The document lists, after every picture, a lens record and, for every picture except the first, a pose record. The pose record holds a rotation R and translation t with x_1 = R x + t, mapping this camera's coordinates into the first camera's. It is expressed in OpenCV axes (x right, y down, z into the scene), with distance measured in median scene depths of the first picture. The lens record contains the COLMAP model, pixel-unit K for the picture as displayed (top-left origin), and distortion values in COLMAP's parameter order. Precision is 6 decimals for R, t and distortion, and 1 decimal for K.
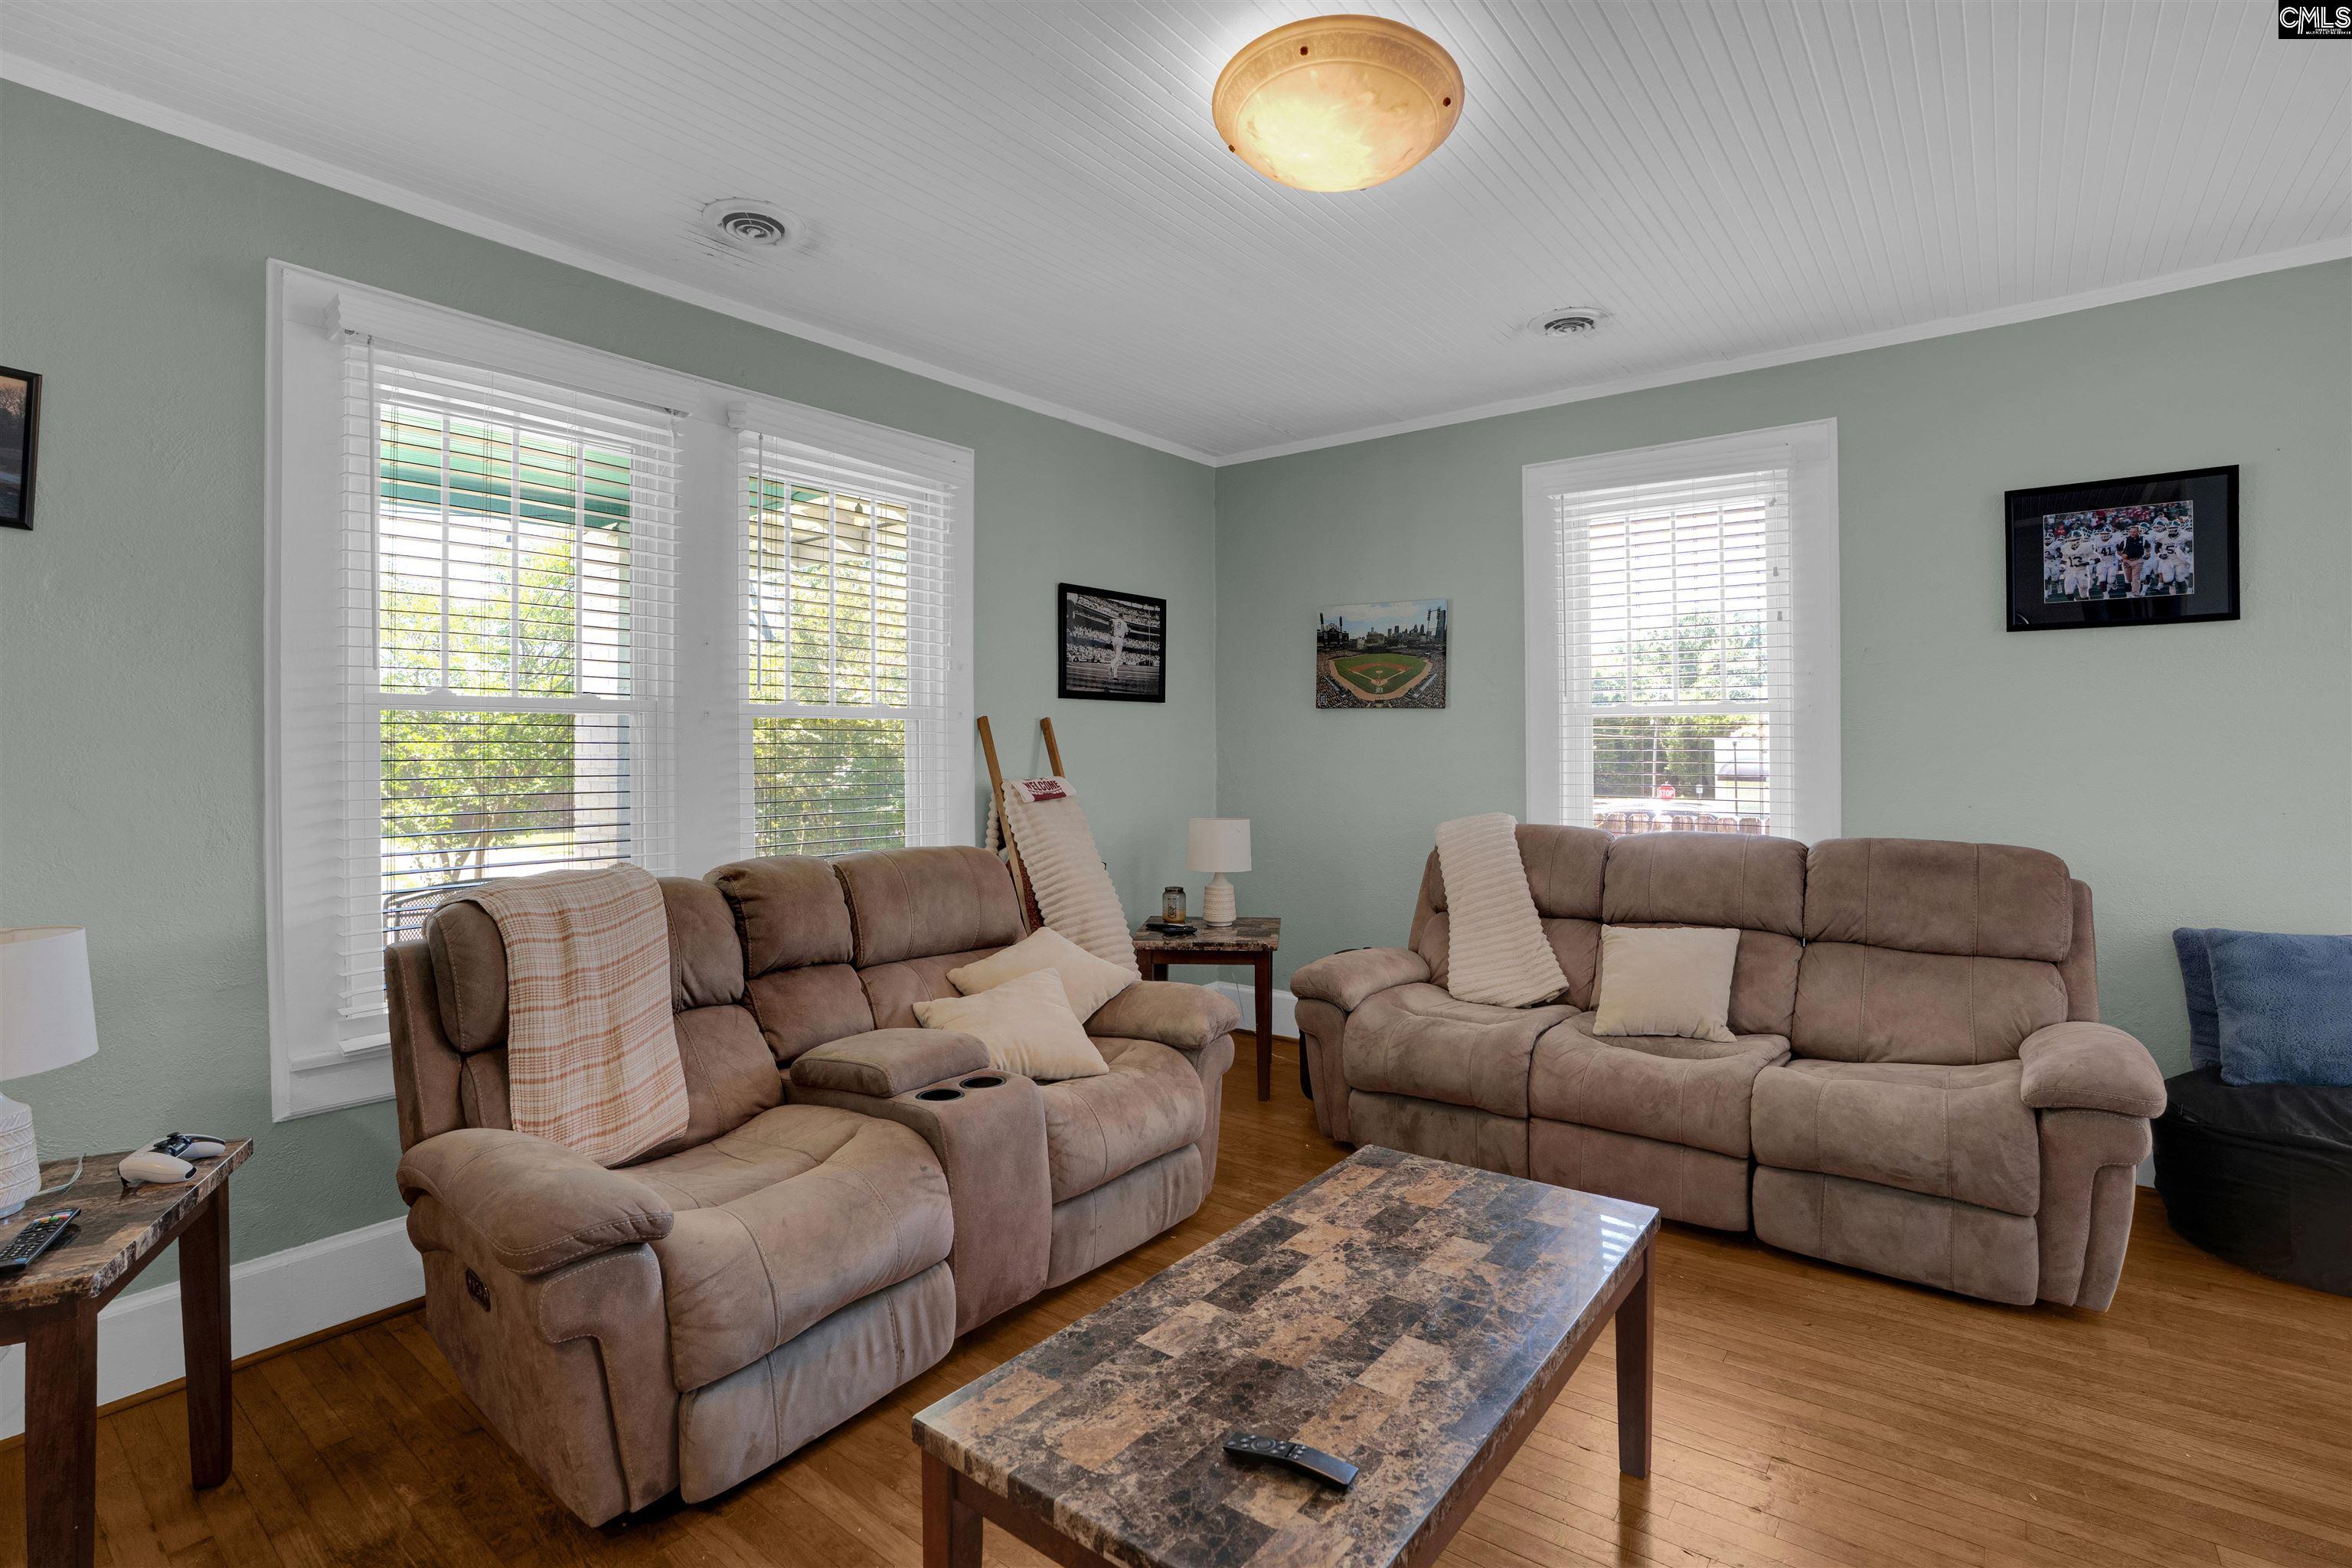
lens RADIAL K [[1092.7, 0, 1175.3], [0, 1092.7, 772.7], [0, 0, 1]] dist [-0.044495, 0.017644]
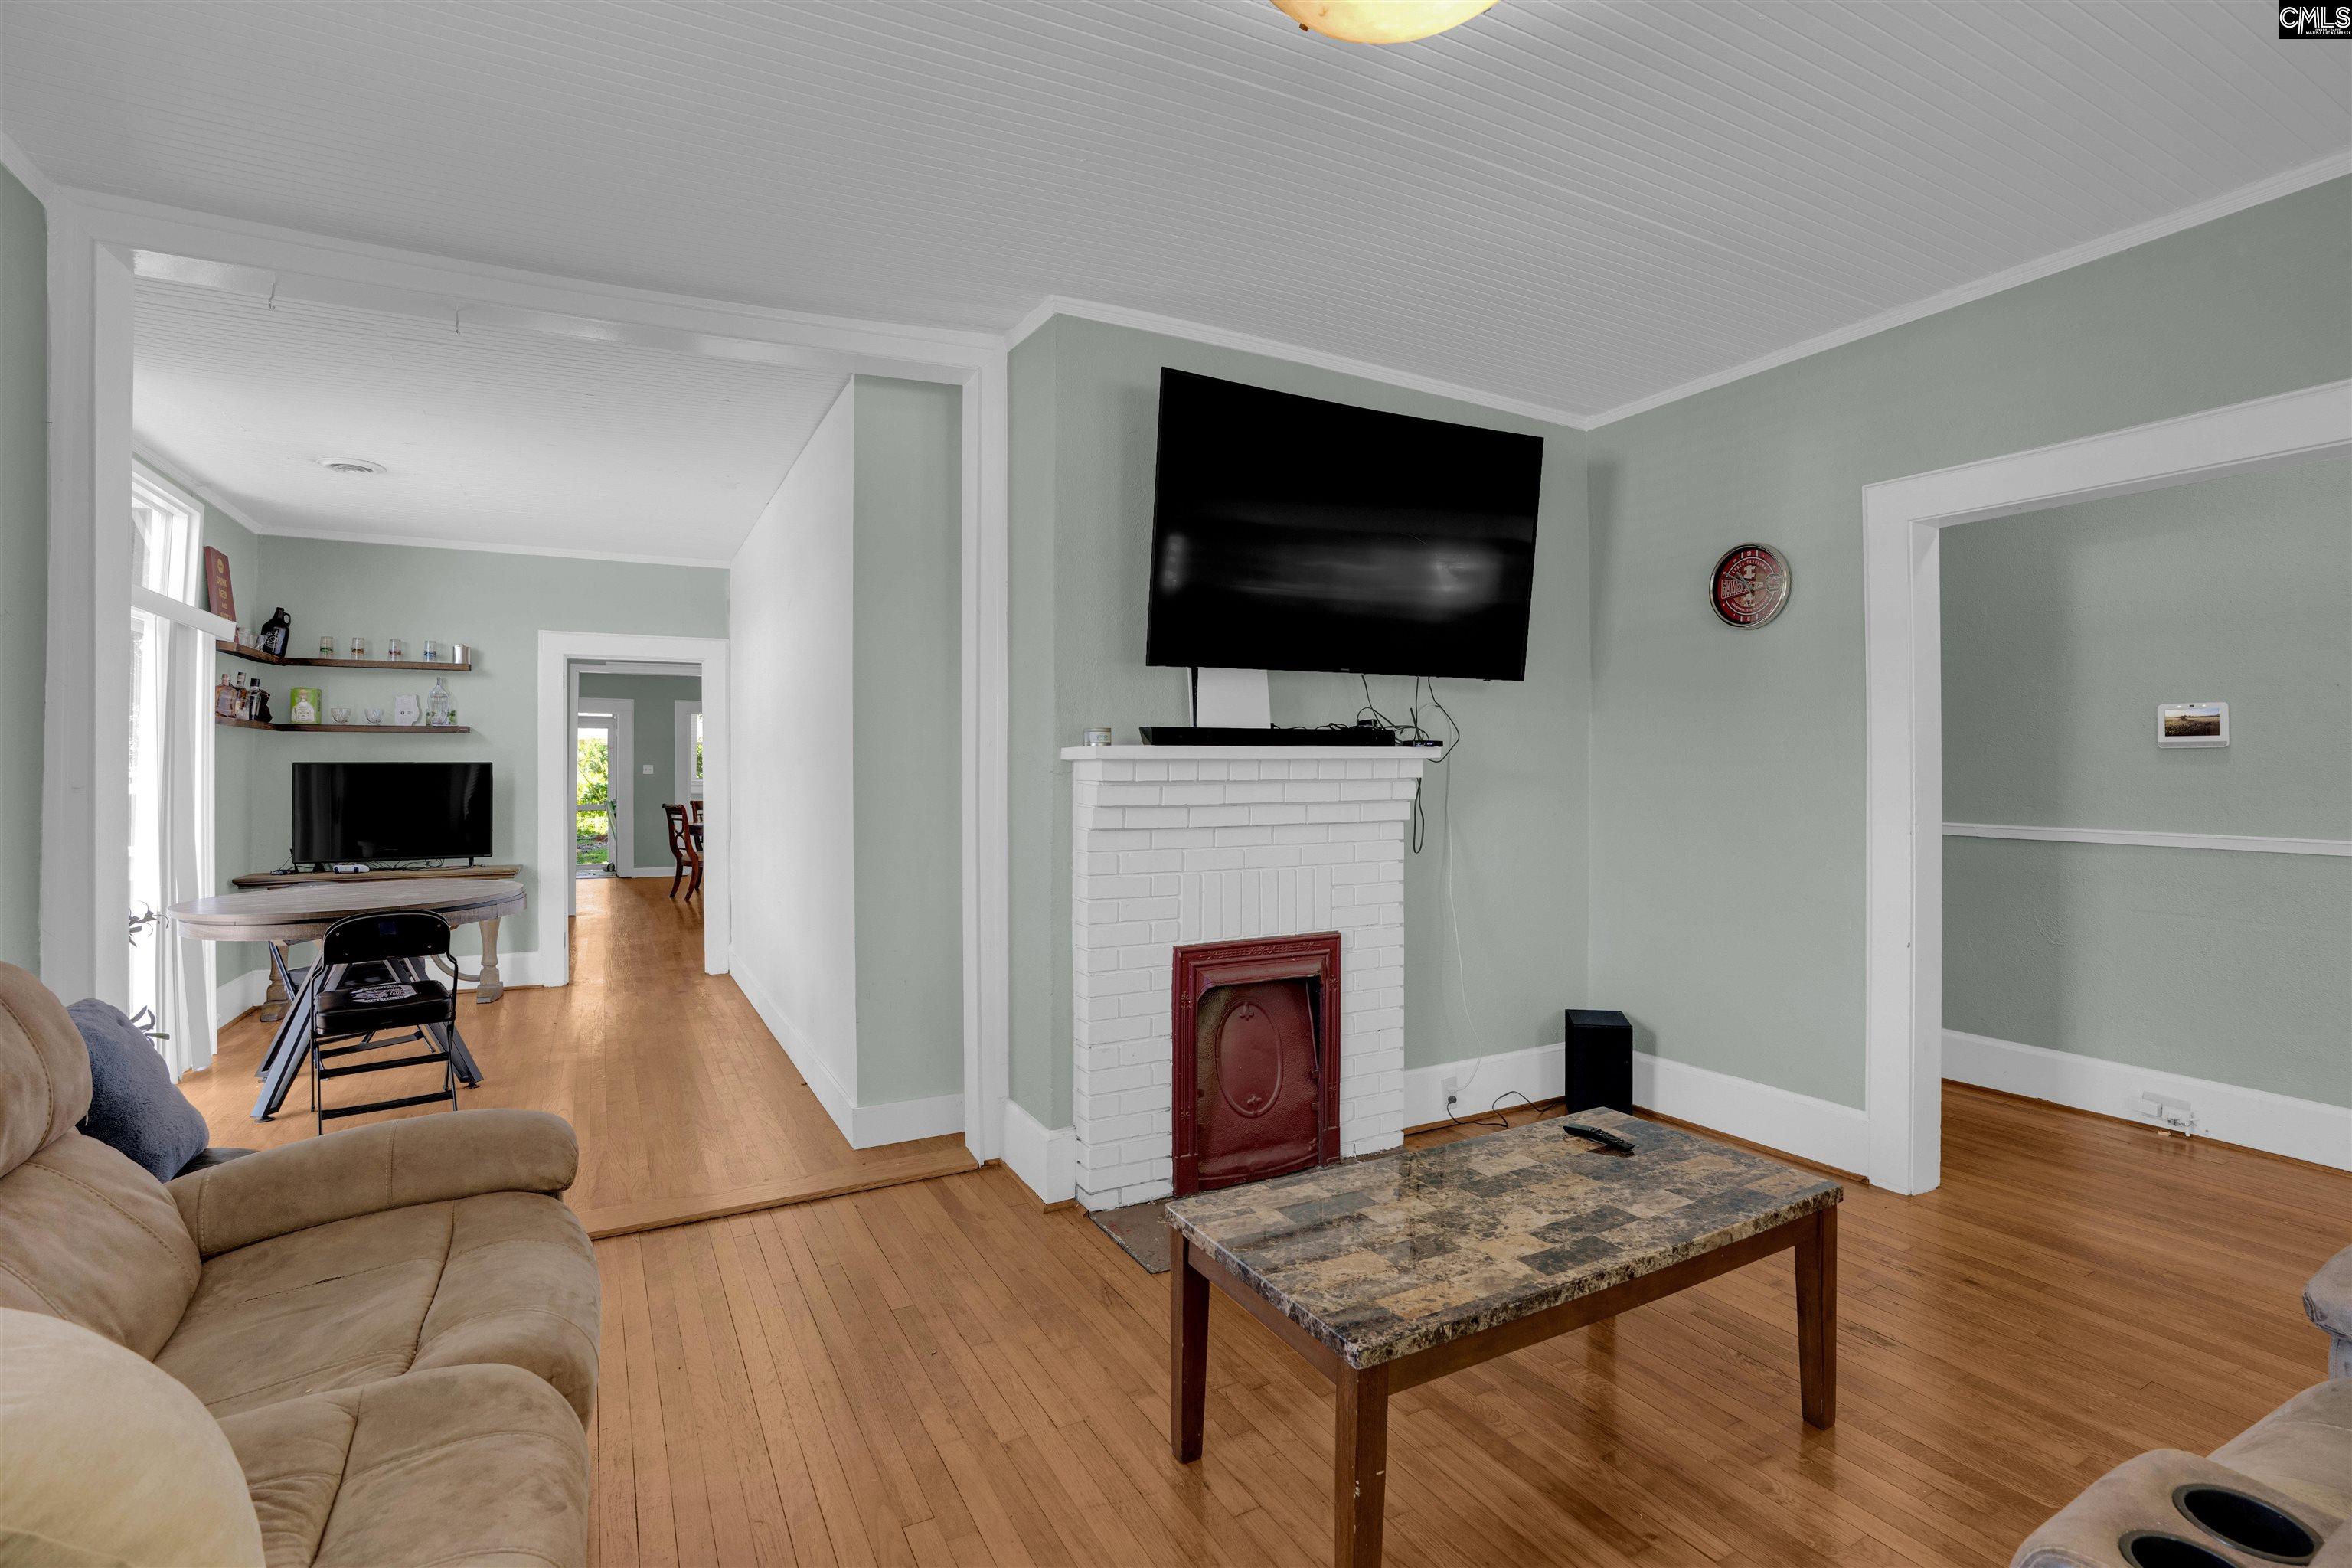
lens RADIAL K [[1092.7, 0, 1172.6], [0, 1092.7, 766.1], [0, 0, 1]] dist [-0.044495, 0.017644]
pose [[-0.915677, 0.010184, 0.401786, 0.013869], [0.015754, 0.999820, 0.010563, -0.039029], [-0.401606, 0.016002, -0.915673, 2.250020]]
